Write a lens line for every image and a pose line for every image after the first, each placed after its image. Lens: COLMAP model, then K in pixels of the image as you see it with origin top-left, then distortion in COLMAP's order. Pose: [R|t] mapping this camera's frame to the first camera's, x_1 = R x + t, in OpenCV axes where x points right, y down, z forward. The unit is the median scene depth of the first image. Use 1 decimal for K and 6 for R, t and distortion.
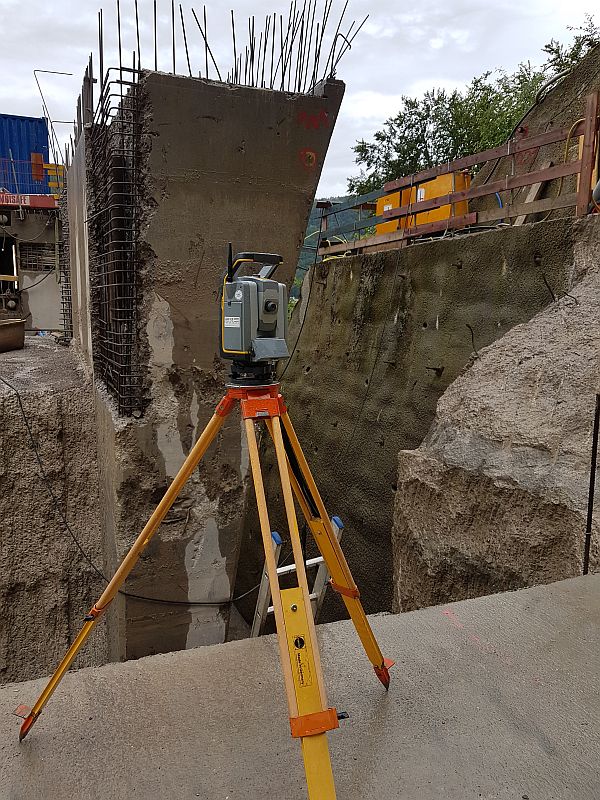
lens RADIAL K [[614.7, 0, 294.1], [0, 614.7, 392.0], [0, 0, 1]] dist [0.014104, -0.037485]
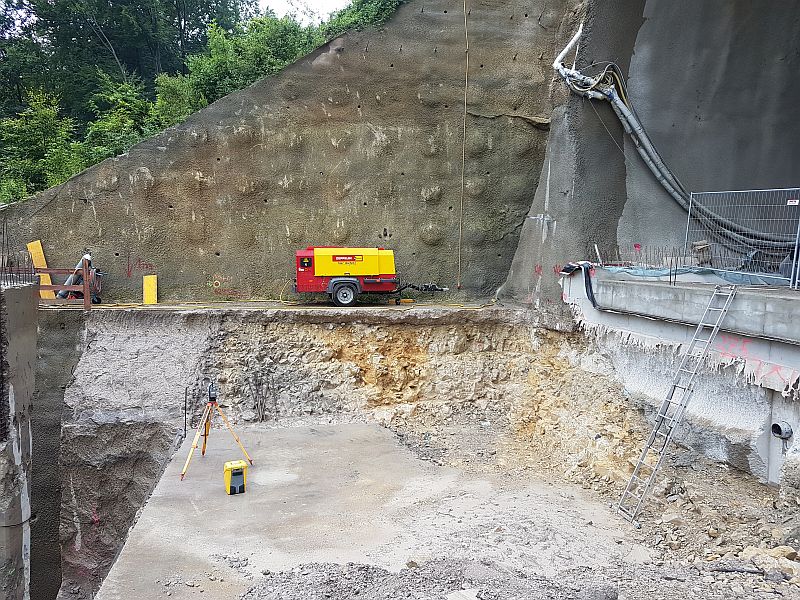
lens RADIAL K [[614.7, 0, 394.9], [0, 614.7, 317.6], [0, 0, 1]] dist [0.014104, -0.037485]
pose [[0.199813, -0.106223, 0.974059, -1.573311], [0.110034, 0.990251, 0.085417, -0.326445], [-0.973636, 0.090112, 0.209554, -0.620052]]
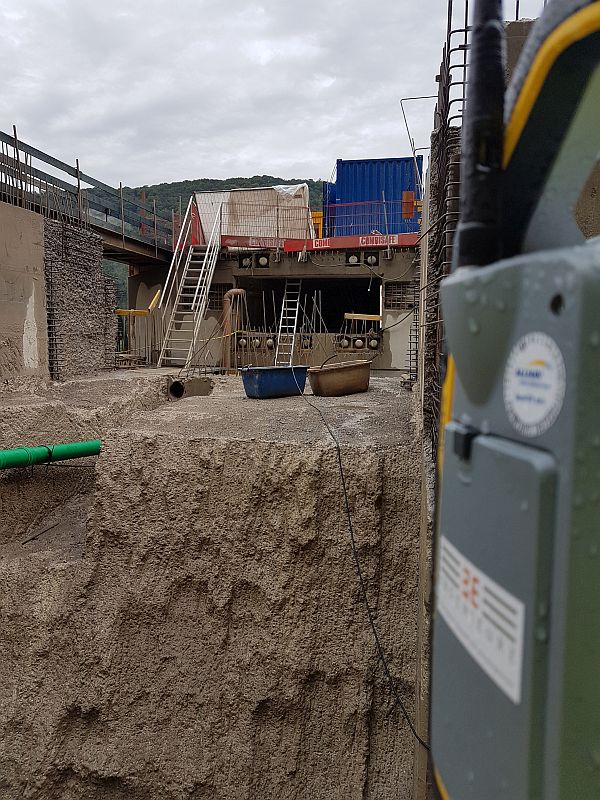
lens RADIAL K [[614.7, 0, 294.1], [0, 614.7, 392.0], [0, 0, 1]] dist [0.014104, -0.037485]
pose [[0.831140, 0.044044, -0.554317, -0.019869], [-0.077588, 0.996292, -0.037175, -0.038032], [0.550624, 0.073906, 0.831475, 0.233155]]
